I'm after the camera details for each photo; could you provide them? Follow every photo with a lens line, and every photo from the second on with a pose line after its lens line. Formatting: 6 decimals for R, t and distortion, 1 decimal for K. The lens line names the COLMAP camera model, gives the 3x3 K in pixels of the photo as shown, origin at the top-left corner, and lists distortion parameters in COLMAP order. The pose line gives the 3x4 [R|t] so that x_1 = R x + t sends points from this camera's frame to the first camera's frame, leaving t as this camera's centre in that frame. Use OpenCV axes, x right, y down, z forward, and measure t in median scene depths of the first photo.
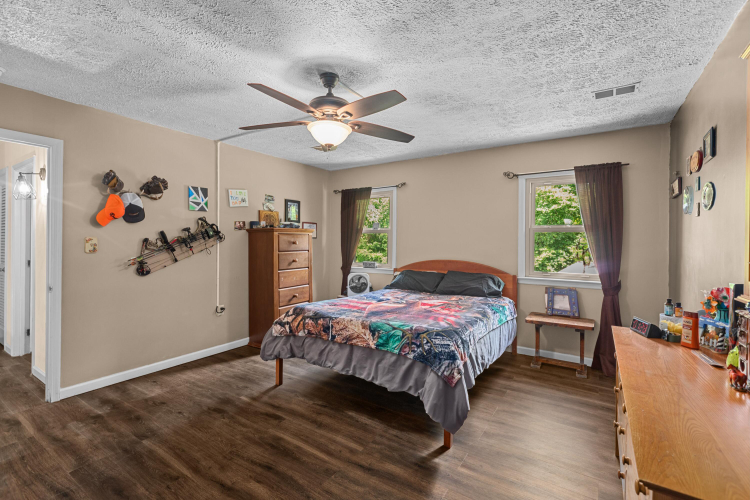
lens RADIAL K [[337.6, 0, 374.8], [0, 337.6, 237.8], [0, 0, 1]] dist [-0.000440, -0.000213]
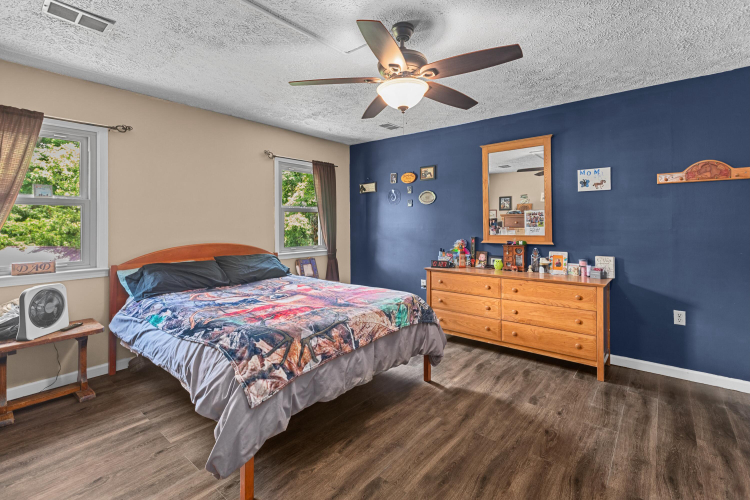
lens RADIAL K [[345.0, 0, 375.4], [0, 345.0, 216.1], [0, 0, 1]] dist [-0.001167, -0.000209]
pose [[0.109475, 0.010045, 0.993939, -0.984106], [-0.008791, 0.999920, -0.009137, 0.009570], [-0.993951, -0.007738, 0.109554, 0.944877]]
